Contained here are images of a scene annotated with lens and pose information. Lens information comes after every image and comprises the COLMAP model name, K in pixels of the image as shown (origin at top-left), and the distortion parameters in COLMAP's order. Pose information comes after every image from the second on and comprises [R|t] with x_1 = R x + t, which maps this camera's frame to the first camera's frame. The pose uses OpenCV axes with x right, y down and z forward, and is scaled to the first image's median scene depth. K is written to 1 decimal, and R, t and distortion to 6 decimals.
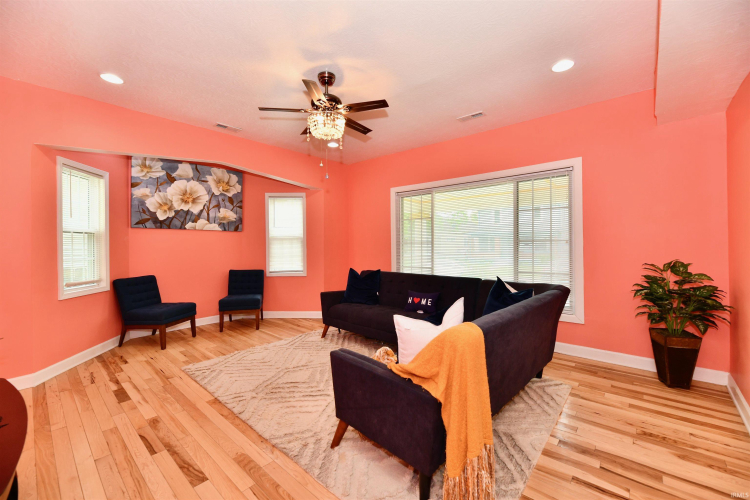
lens RADIAL K [[307.5, 0, 372.9], [0, 307.5, 247.0], [0, 0, 1]] dist [-0.001781, -0.002726]
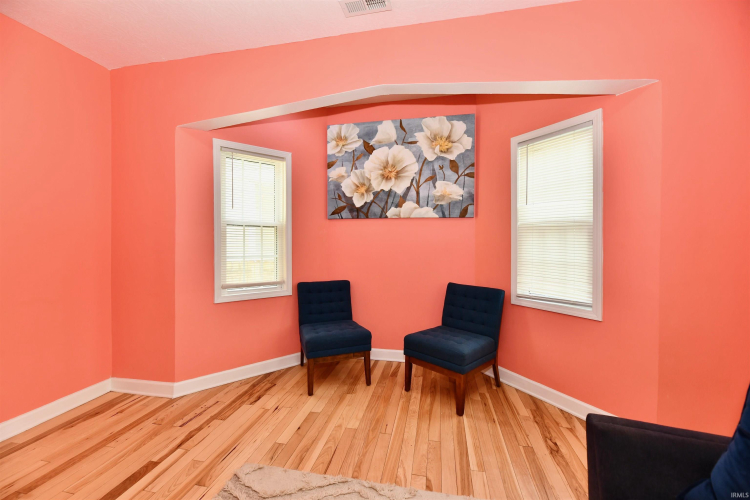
lens RADIAL K [[307.5, 0, 373.3], [0, 307.5, 246.0], [0, 0, 1]] dist [-0.001781, -0.002726]
pose [[0.499914, 0.016086, -0.865926, -0.027194], [-0.007859, 0.999871, 0.014037, -0.004627], [0.866040, -0.000212, 0.499975, 0.676189]]
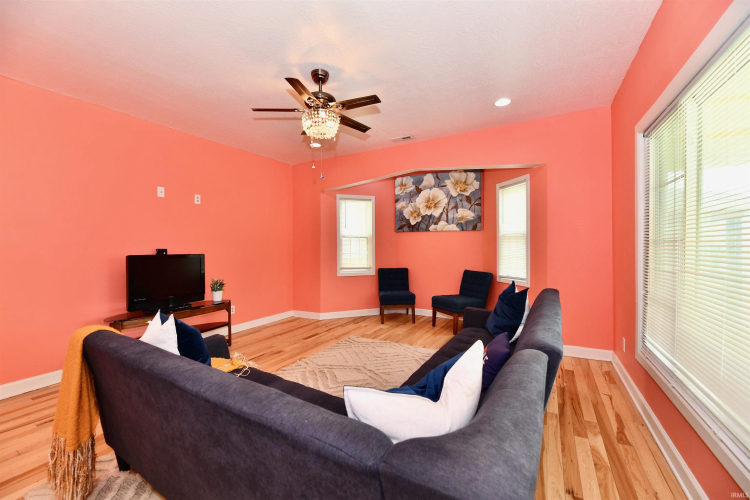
lens RADIAL K [[307.5, 0, 371.3], [0, 307.5, 247.8], [0, 0, 1]] dist [-0.001781, -0.002726]
pose [[0.201364, 0.014313, -0.979412, 0.523398], [-0.001852, 0.999897, 0.014232, -0.011747], [0.979515, -0.001051, 0.201369, 0.593288]]
